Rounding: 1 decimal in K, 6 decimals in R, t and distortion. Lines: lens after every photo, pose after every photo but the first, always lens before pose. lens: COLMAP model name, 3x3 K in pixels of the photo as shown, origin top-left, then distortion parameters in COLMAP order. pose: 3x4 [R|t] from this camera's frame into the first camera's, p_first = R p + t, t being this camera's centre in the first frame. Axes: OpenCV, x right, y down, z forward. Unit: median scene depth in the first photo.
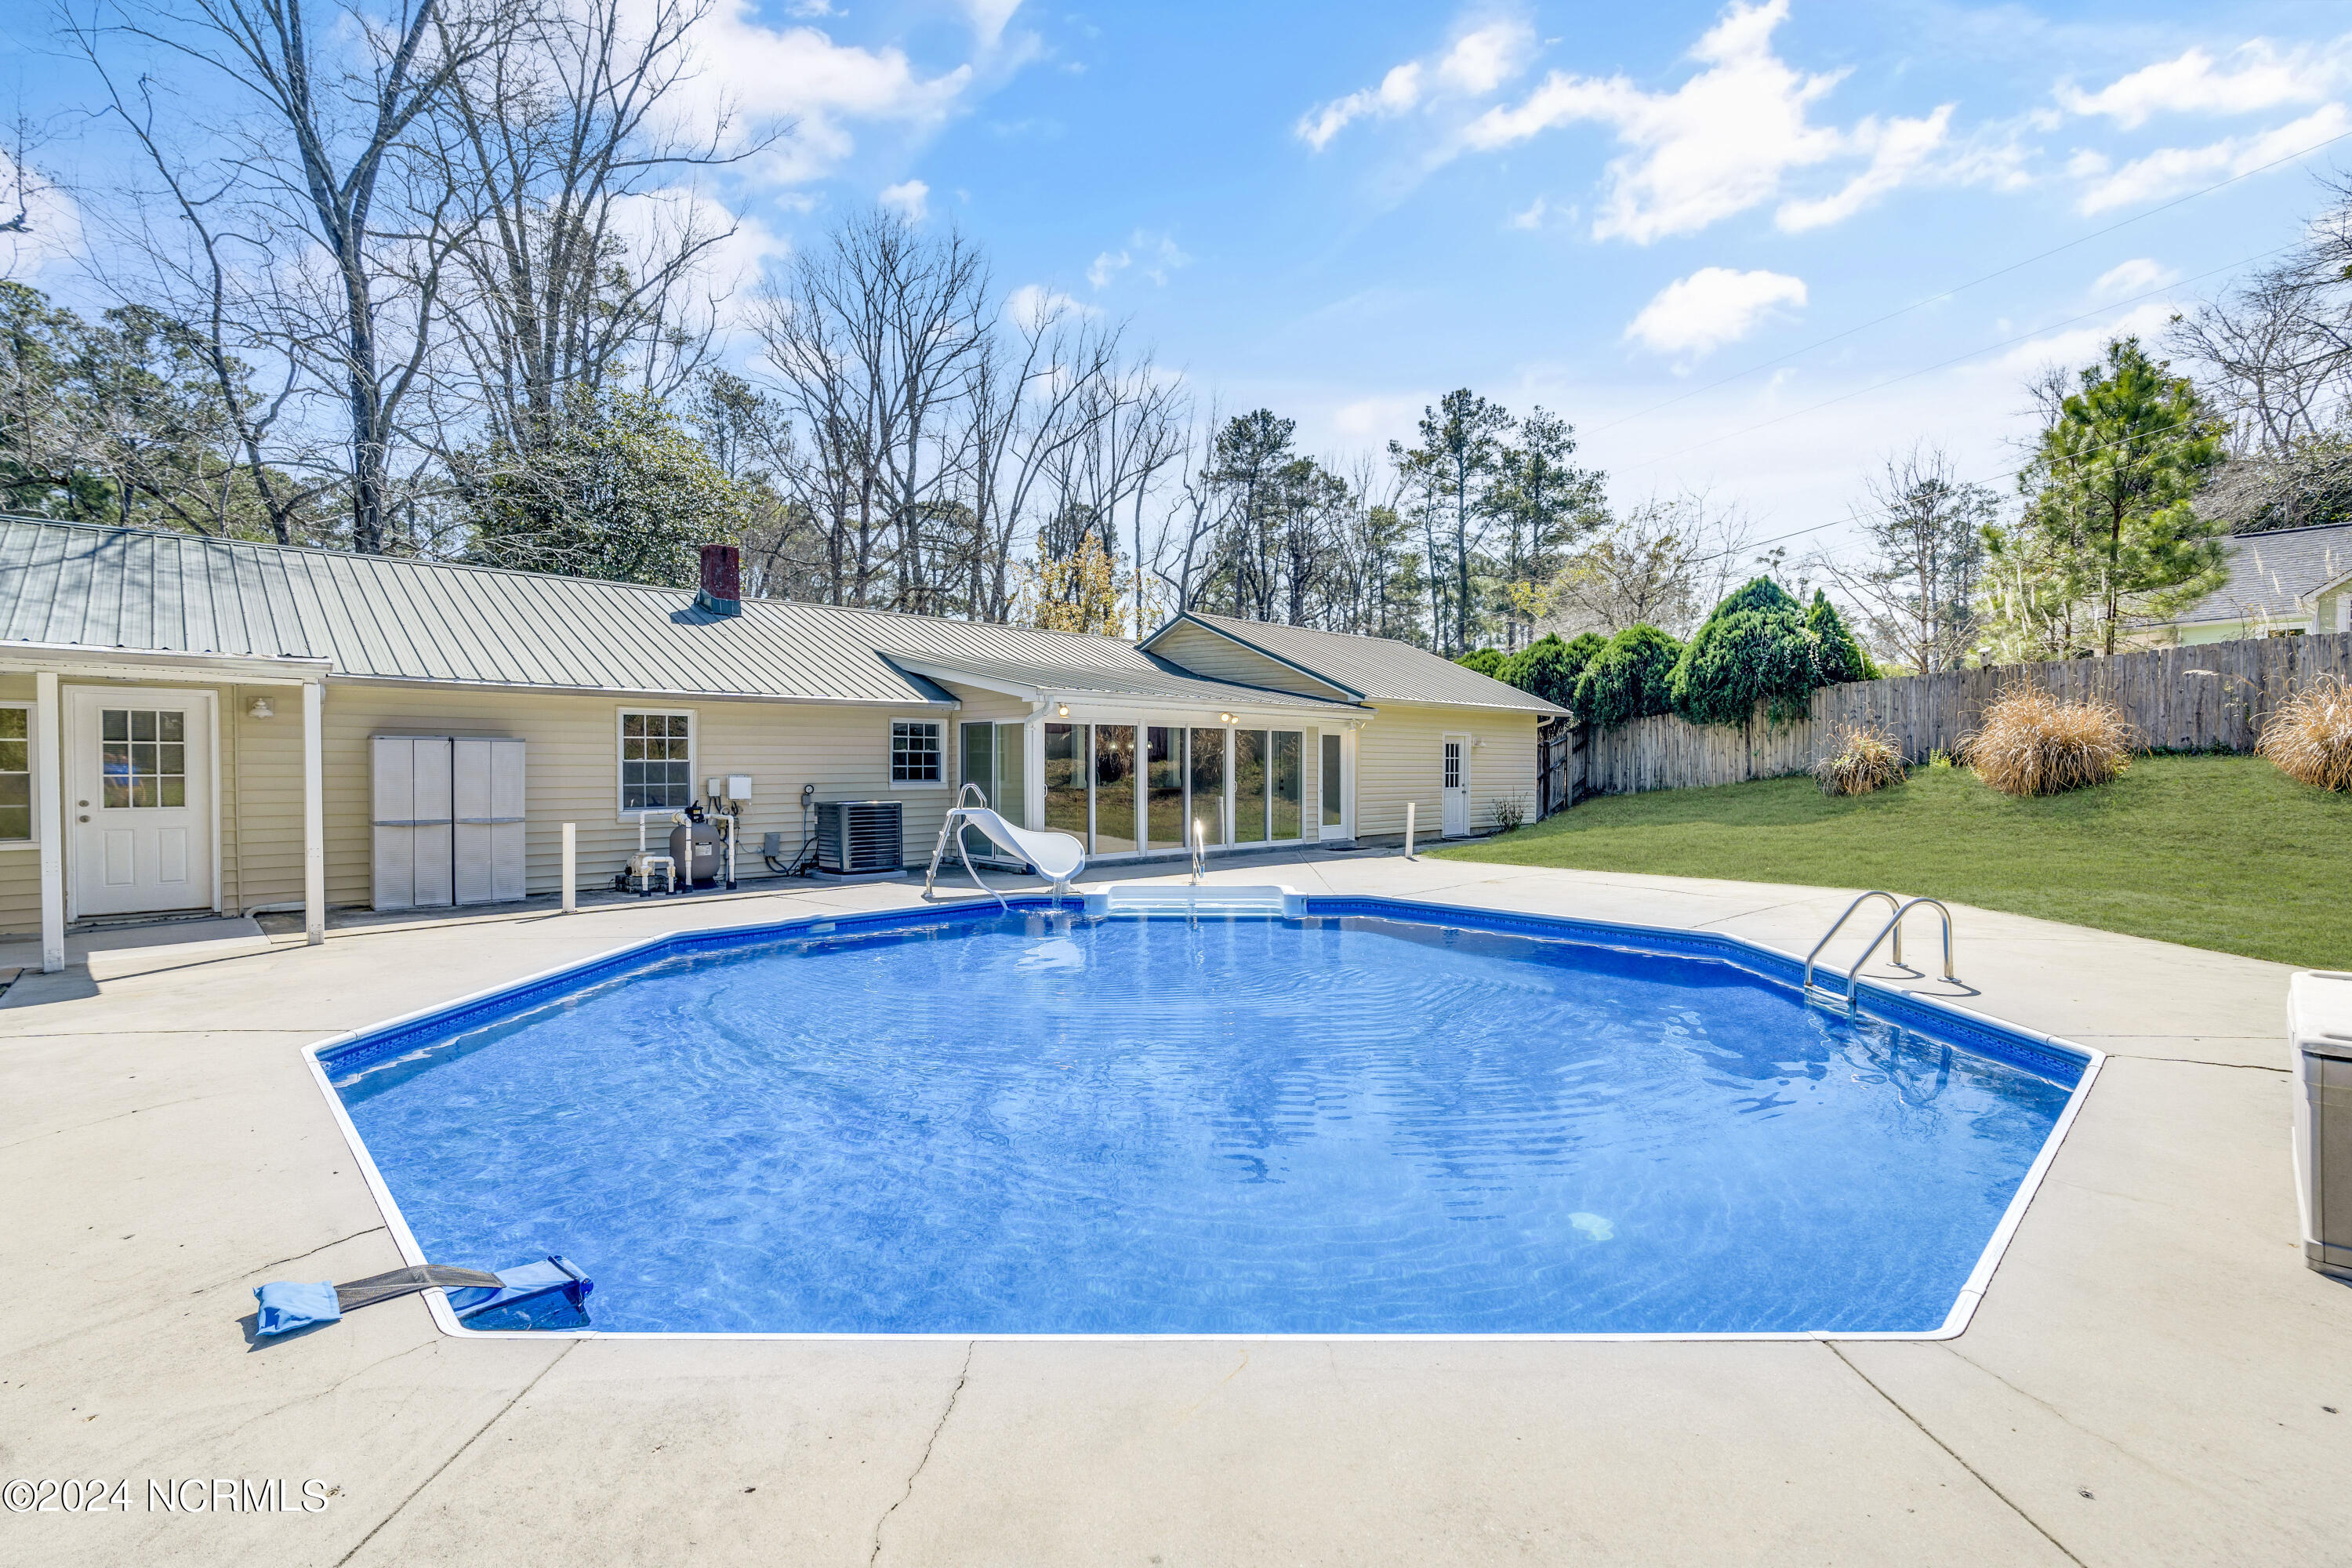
lens RADIAL K [[1062.3, 0, 1176.0], [0, 1062.3, 784.0], [0, 0, 1]] dist [-0.000254, 0.000193]
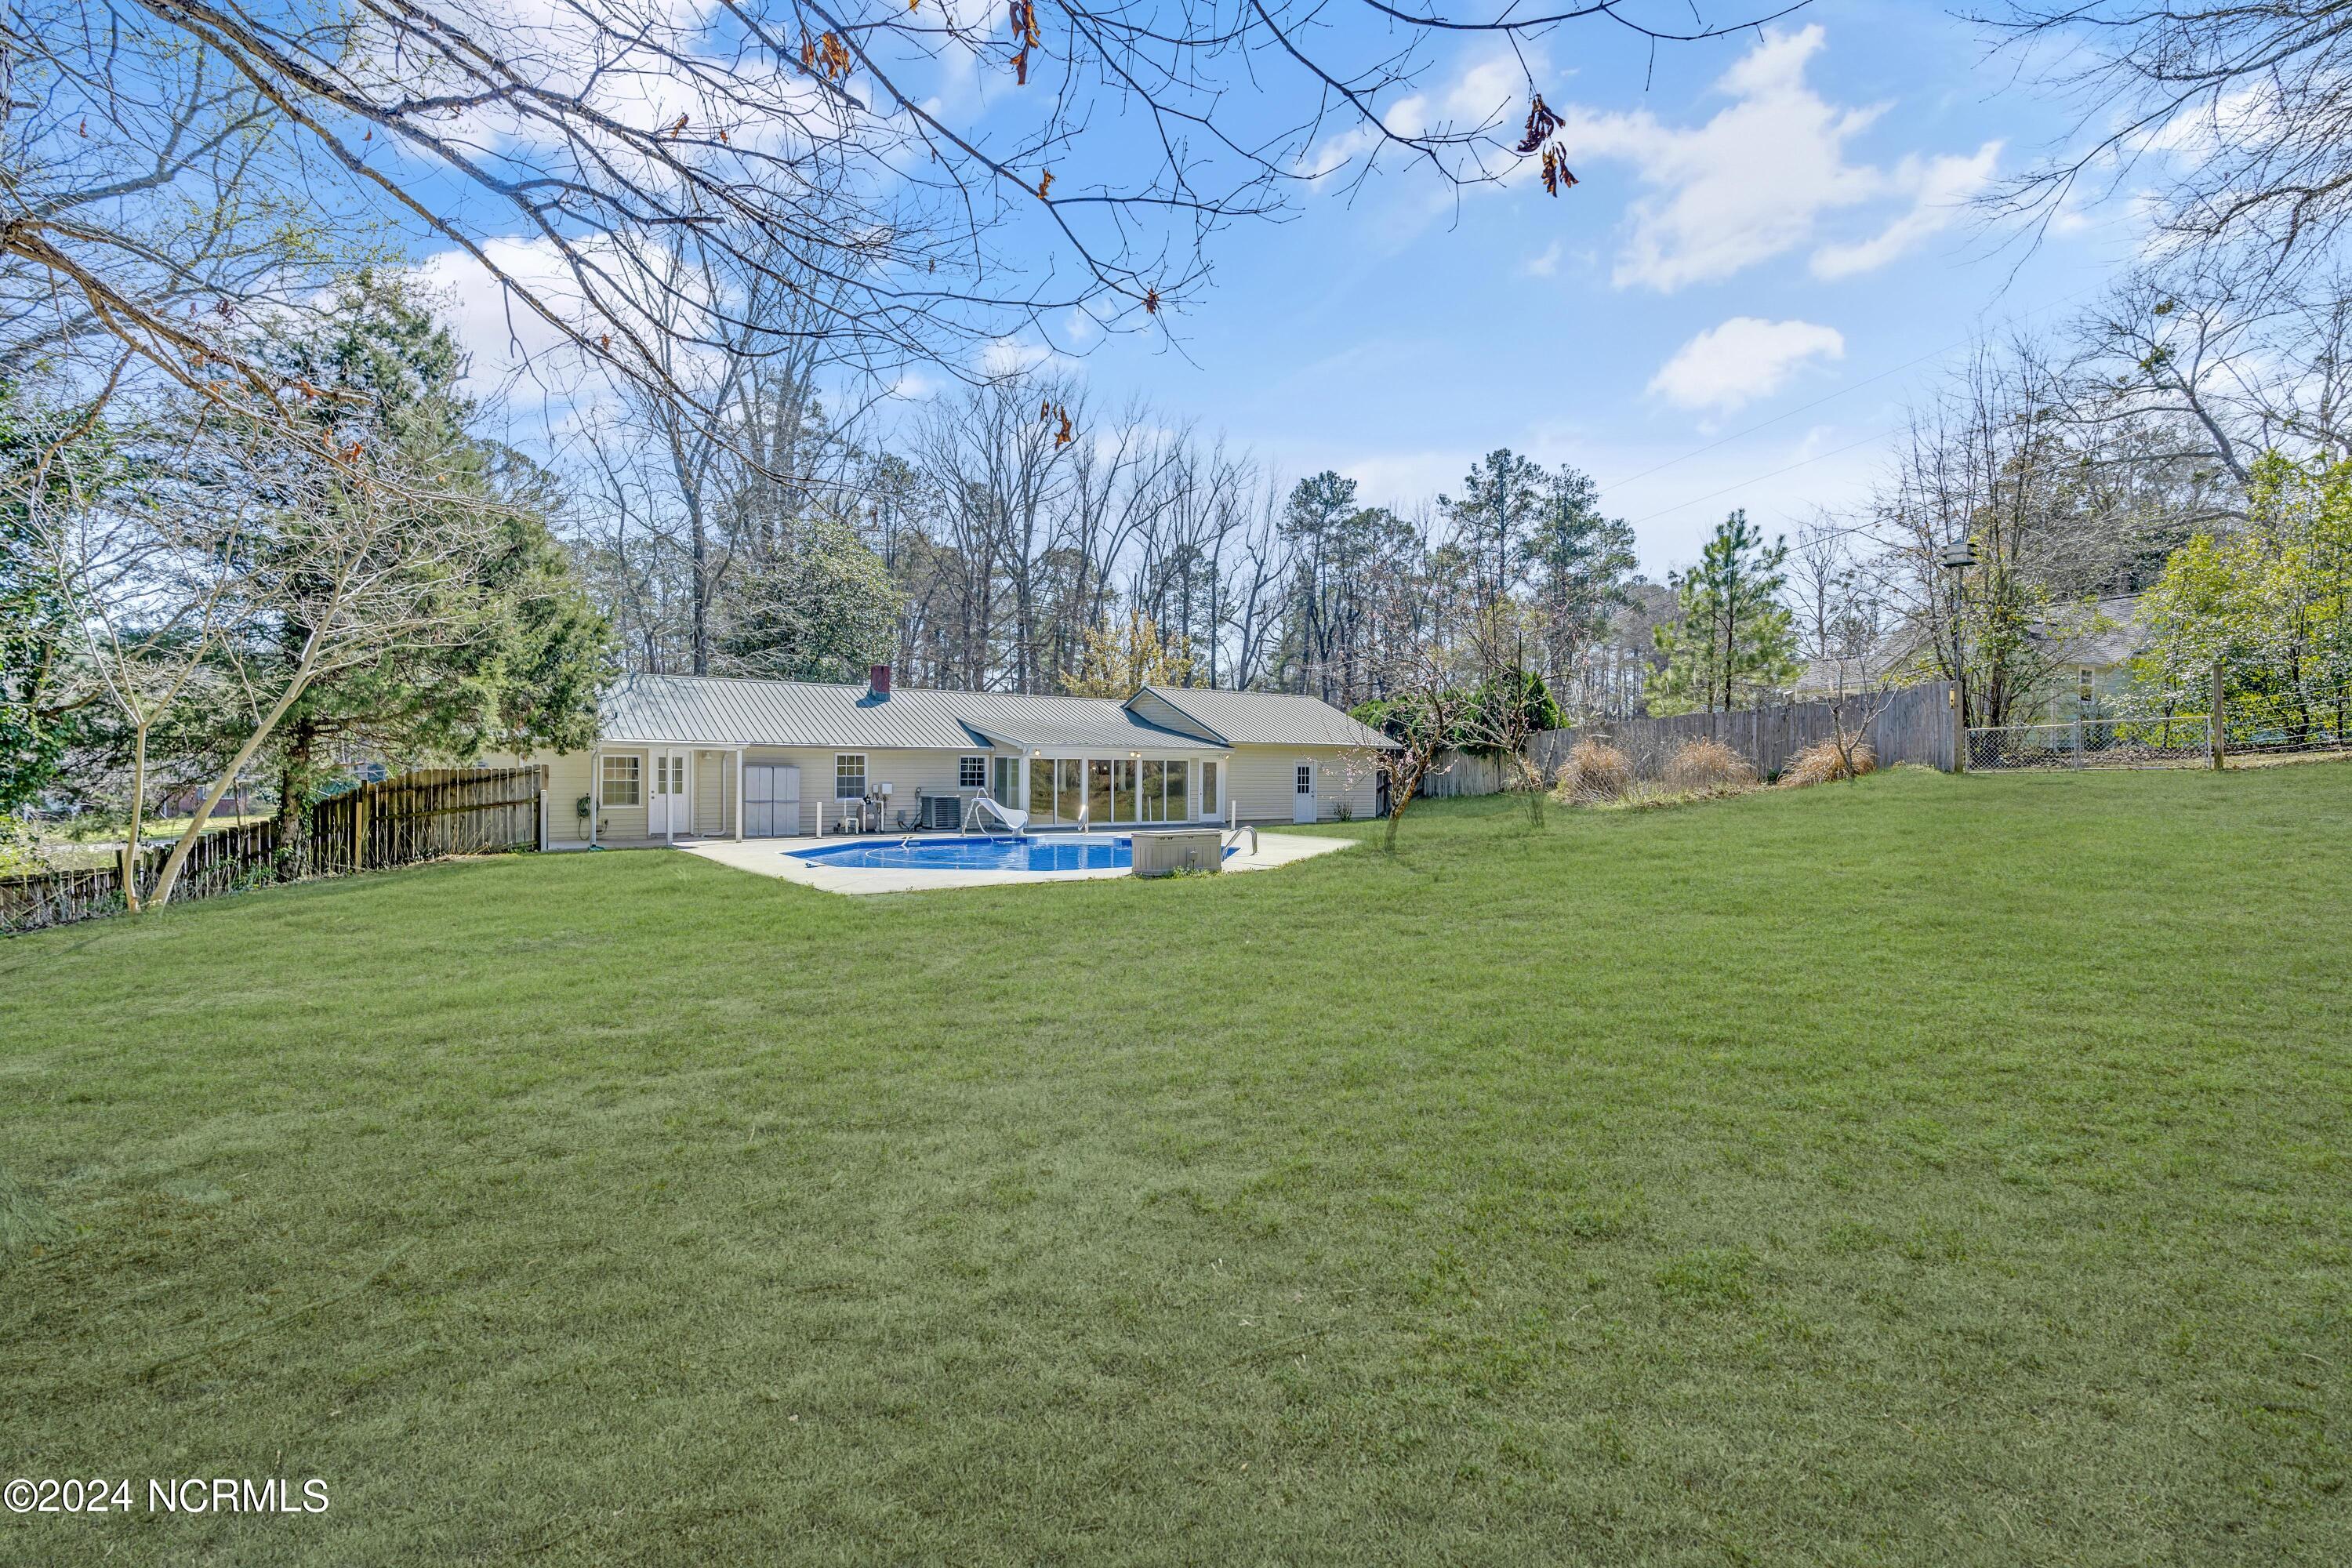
lens RADIAL K [[1062.3, 0, 1176.0], [0, 1062.3, 784.0], [0, 0, 1]] dist [-0.000254, 0.000193]
pose [[0.990369, 0.009303, -0.138139, 0.335638], [-0.010096, 0.999936, -0.005038, -0.001139], [0.138084, 0.006384, 0.990400, -0.755684]]
